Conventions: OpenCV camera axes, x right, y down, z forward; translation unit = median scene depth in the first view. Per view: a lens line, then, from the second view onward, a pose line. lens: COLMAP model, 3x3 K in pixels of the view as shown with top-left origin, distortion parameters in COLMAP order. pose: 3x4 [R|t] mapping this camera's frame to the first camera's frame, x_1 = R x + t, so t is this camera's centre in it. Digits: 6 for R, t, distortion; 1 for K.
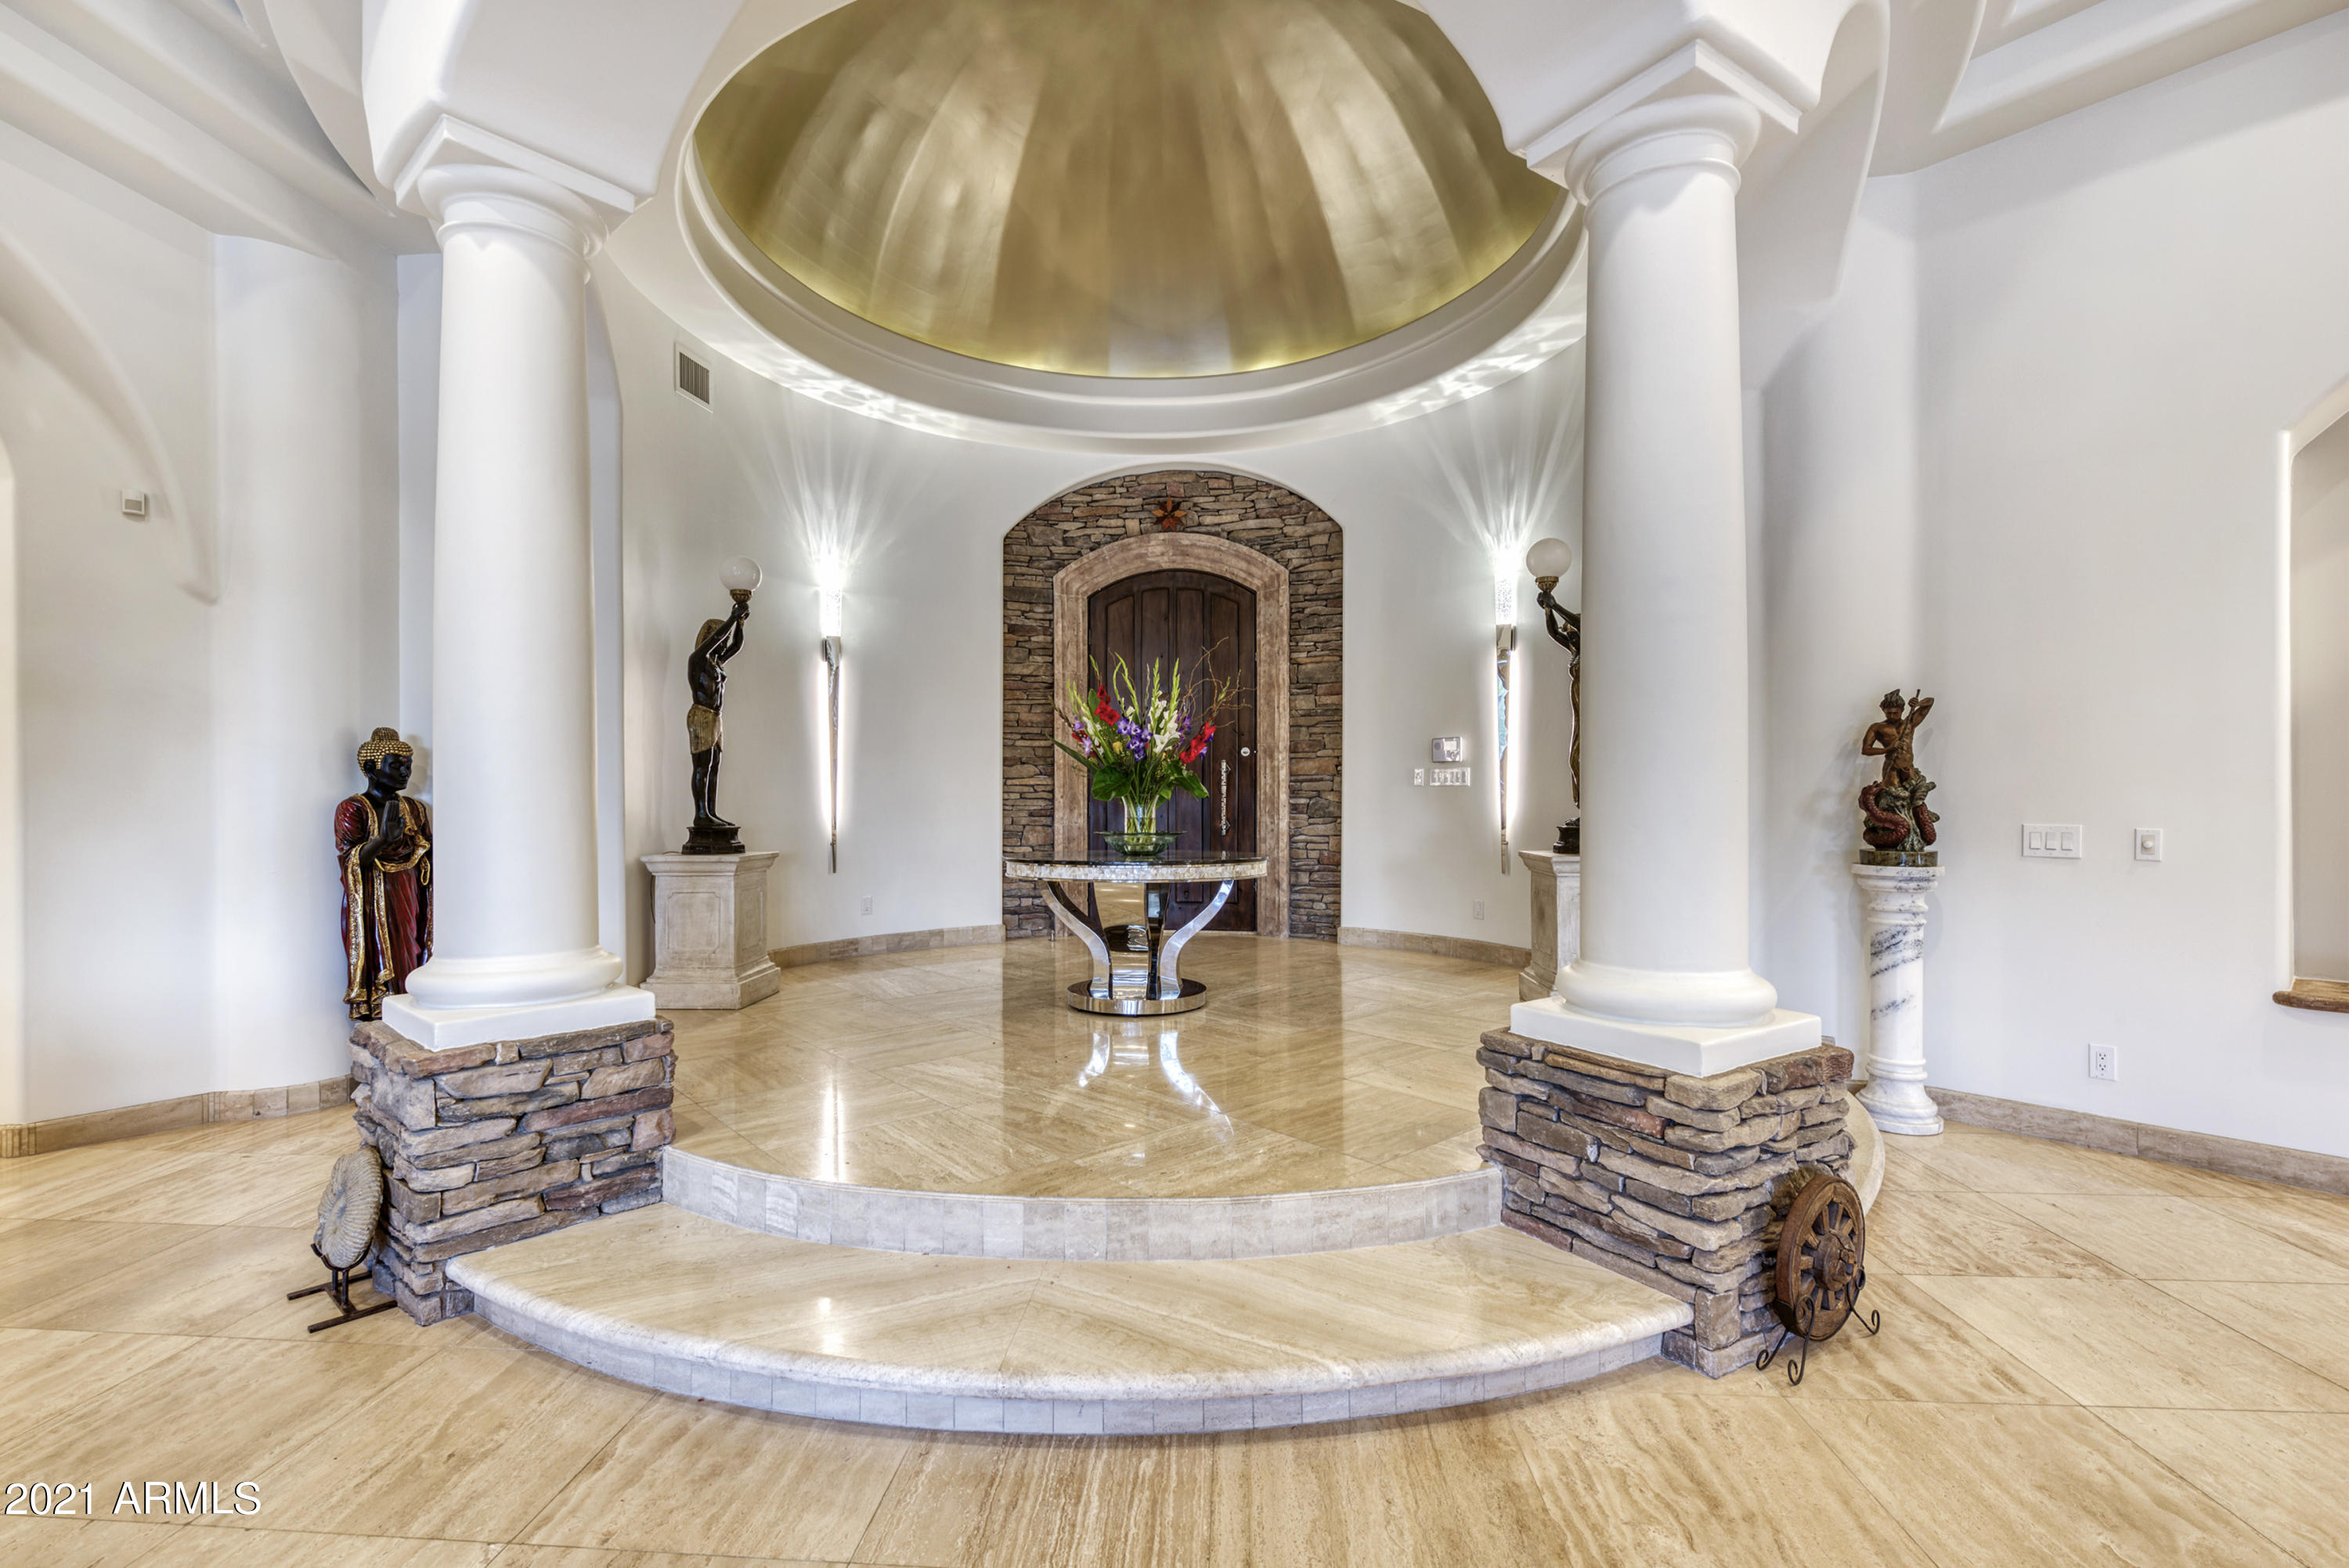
lens RADIAL K [[1038.4, 0, 1170.3], [0, 1038.4, 802.3], [0, 0, 1]] dist [-0.002043, -0.000405]
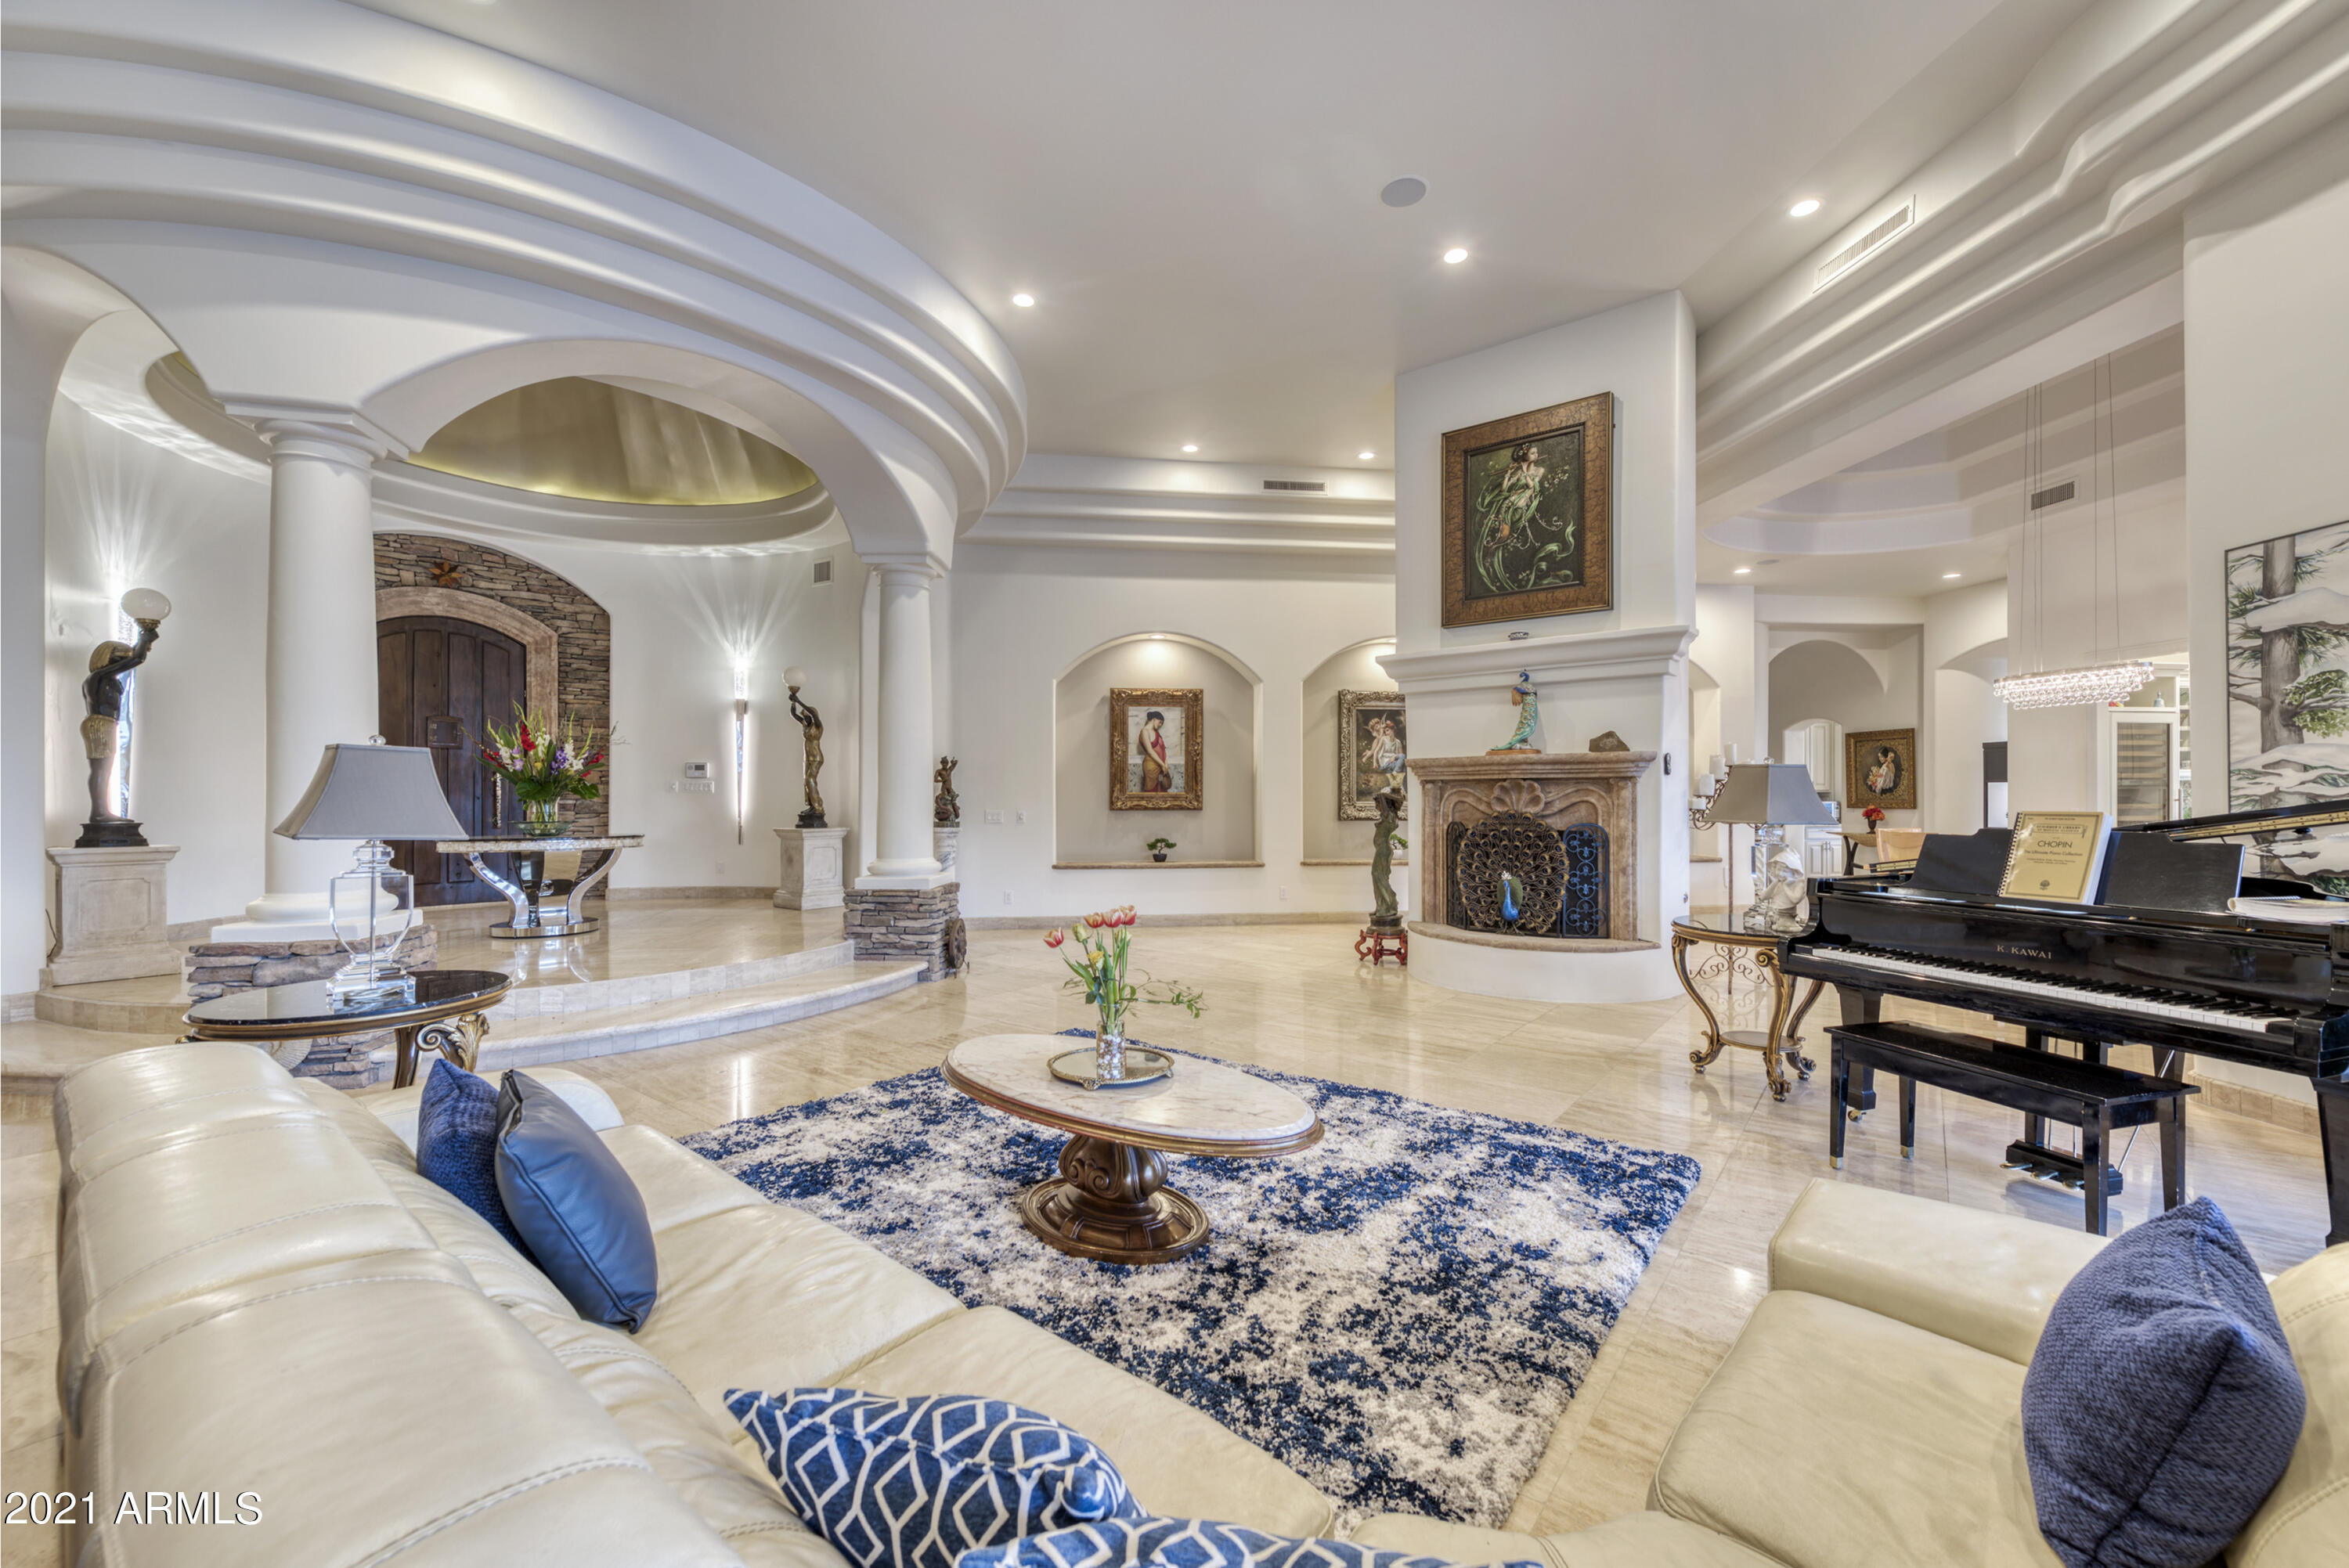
lens RADIAL K [[920.5, 0, 1165.0], [0, 920.5, 795.7], [0, 0, 1]] dist [0.000335, -0.000159]
pose [[0.580861, 0.006288, 0.813978, -0.786788], [0.001081, 0.999963, -0.008497, 0.004520], [-0.814002, 0.005815, 0.580833, -0.701185]]
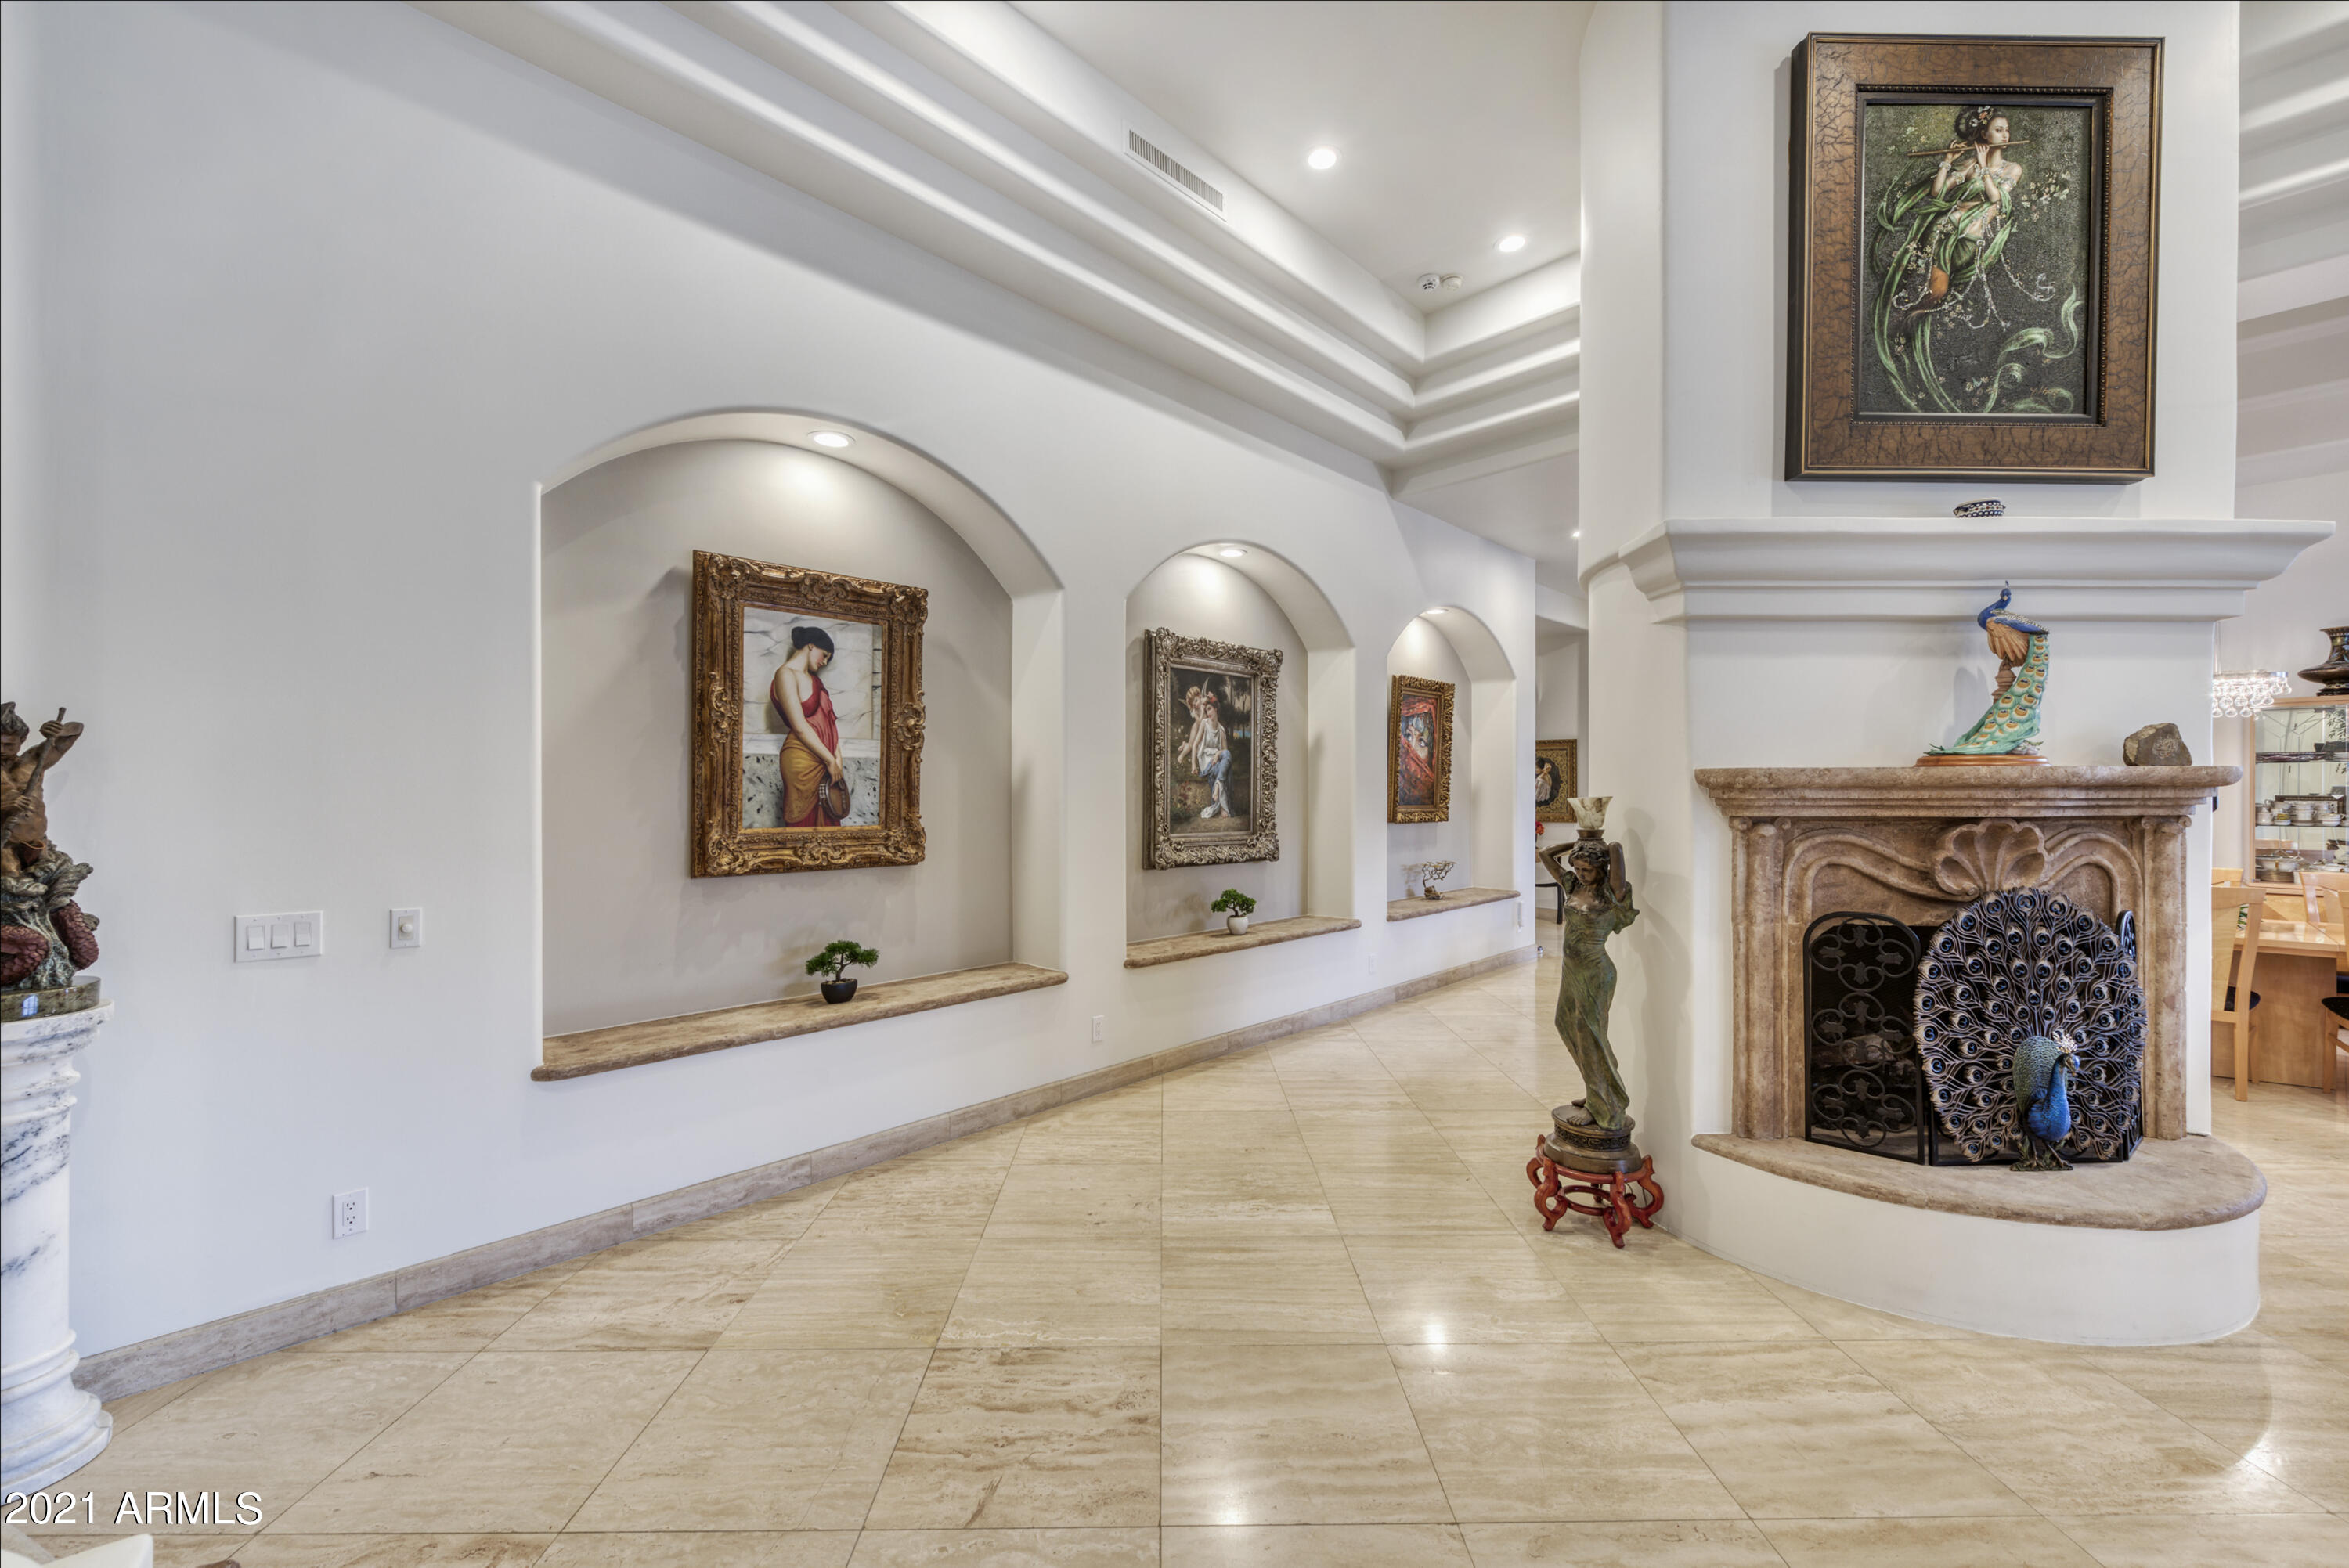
lens RADIAL K [[920.5, 0, 1165.0], [0, 920.5, 795.7], [0, 0, 1]] dist [0.000335, -0.000159]
pose [[-0.076099, 0.000771, 0.997100, 0.155336], [0.003987, 0.999992, -0.000469, -0.056165], [-0.997092, 0.003940, -0.076102, 0.418173]]
